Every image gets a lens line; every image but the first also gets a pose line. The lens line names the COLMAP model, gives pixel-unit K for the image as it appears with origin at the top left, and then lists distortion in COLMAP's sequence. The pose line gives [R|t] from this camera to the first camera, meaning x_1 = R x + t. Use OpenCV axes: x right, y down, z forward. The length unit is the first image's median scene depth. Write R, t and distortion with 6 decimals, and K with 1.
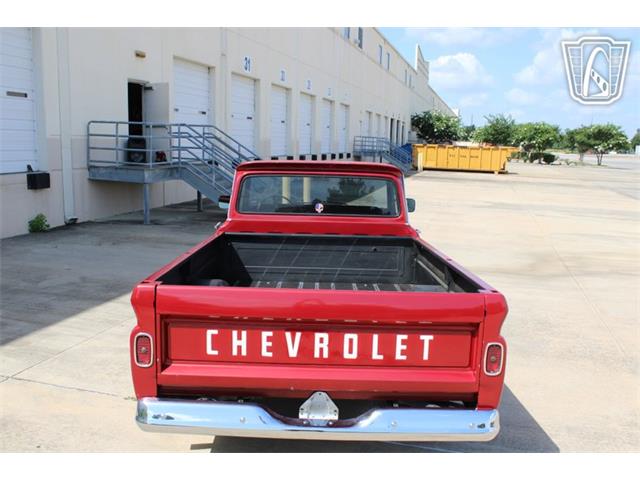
lens RADIAL K [[580.4, 0, 325.7], [0, 580.4, 256.4], [0, 0, 1]] dist [-0.082461, 0.000000]
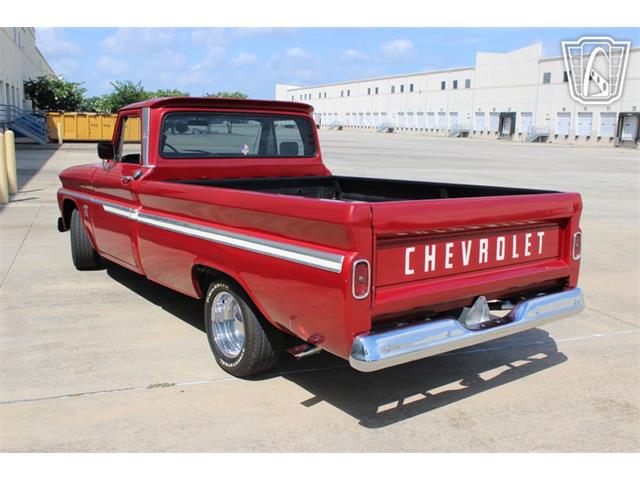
lens RADIAL K [[623.1, 0, 302.9], [0, 623.1, 275.7], [0, 0, 1]] dist [-0.065551, 0.000000]
pose [[0.811274, -0.139104, 0.567878, -0.502944], [0.107556, 0.990216, 0.088902, 0.034728], [-0.574689, -0.011045, 0.818298, 0.147418]]
